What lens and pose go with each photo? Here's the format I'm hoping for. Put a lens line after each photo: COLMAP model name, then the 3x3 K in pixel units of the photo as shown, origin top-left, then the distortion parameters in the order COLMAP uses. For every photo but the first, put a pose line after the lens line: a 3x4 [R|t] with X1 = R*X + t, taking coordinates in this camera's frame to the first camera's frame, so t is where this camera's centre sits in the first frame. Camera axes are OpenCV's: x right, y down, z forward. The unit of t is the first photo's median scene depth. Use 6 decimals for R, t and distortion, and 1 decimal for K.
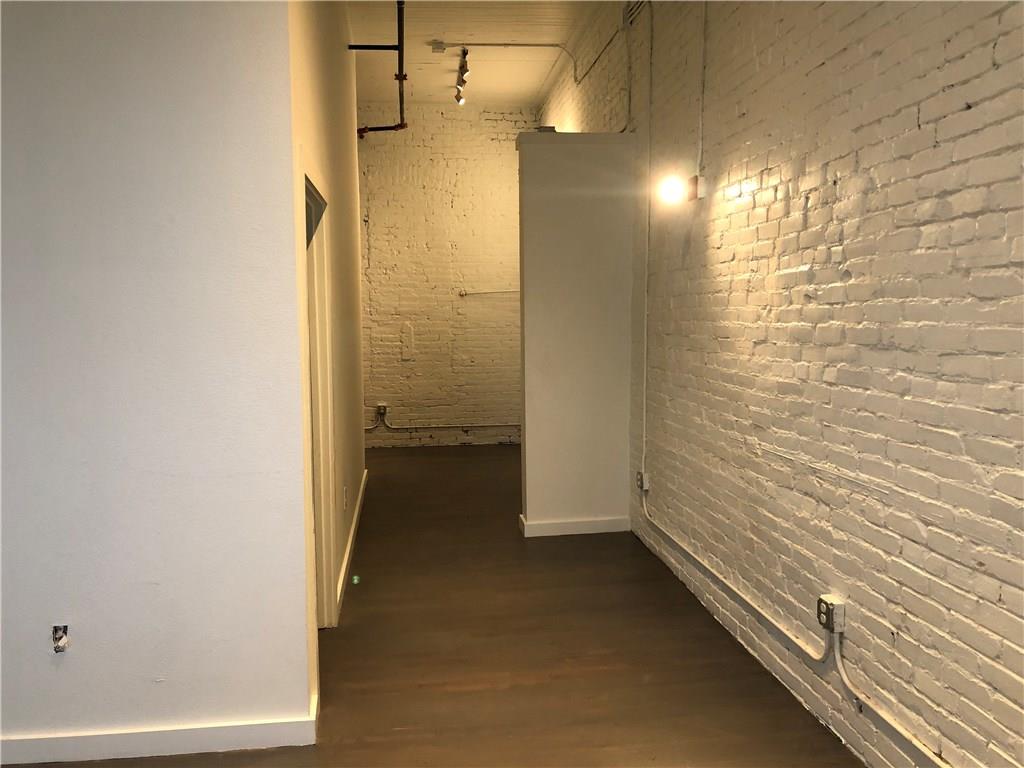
lens RADIAL K [[827.1, 0, 512.0], [0, 827.1, 384.0], [0, 0, 1]] dist [0.072363, -0.100063]
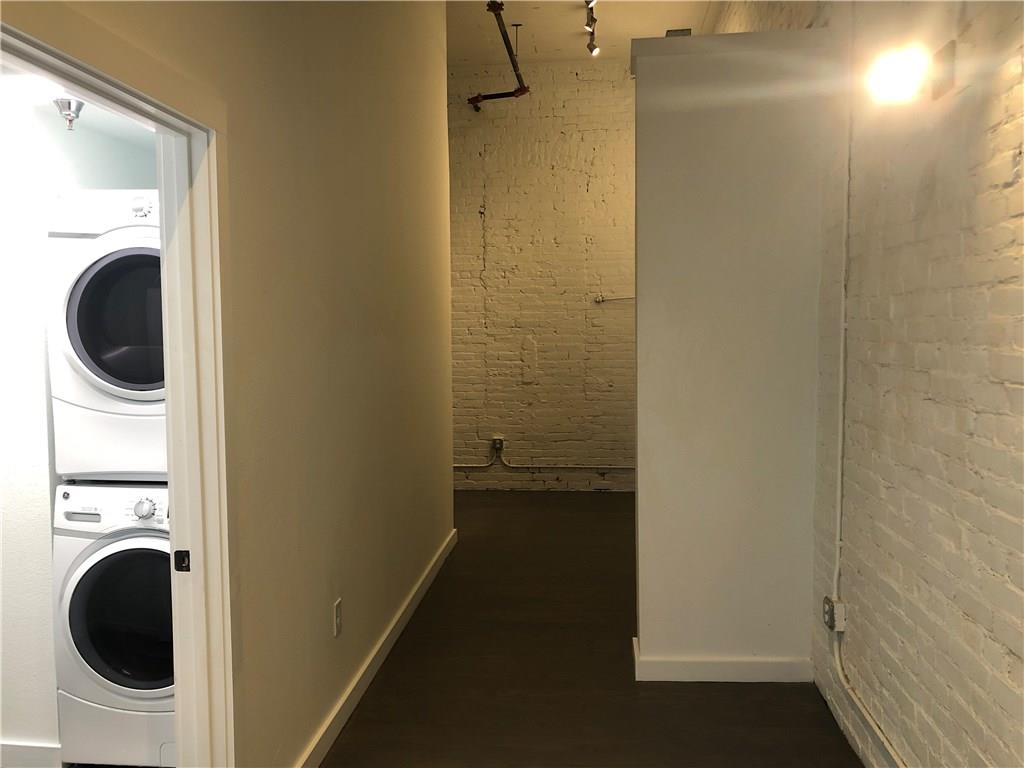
lens RADIAL K [[827.1, 0, 512.0], [0, 827.1, 384.0], [0, 0, 1]] dist [0.072363, -0.100063]
pose [[0.974363, 0.012962, -0.224607, 0.038361], [-0.015637, 0.999826, -0.010133, -0.019908], [0.224437, 0.013385, 0.974397, 0.214509]]
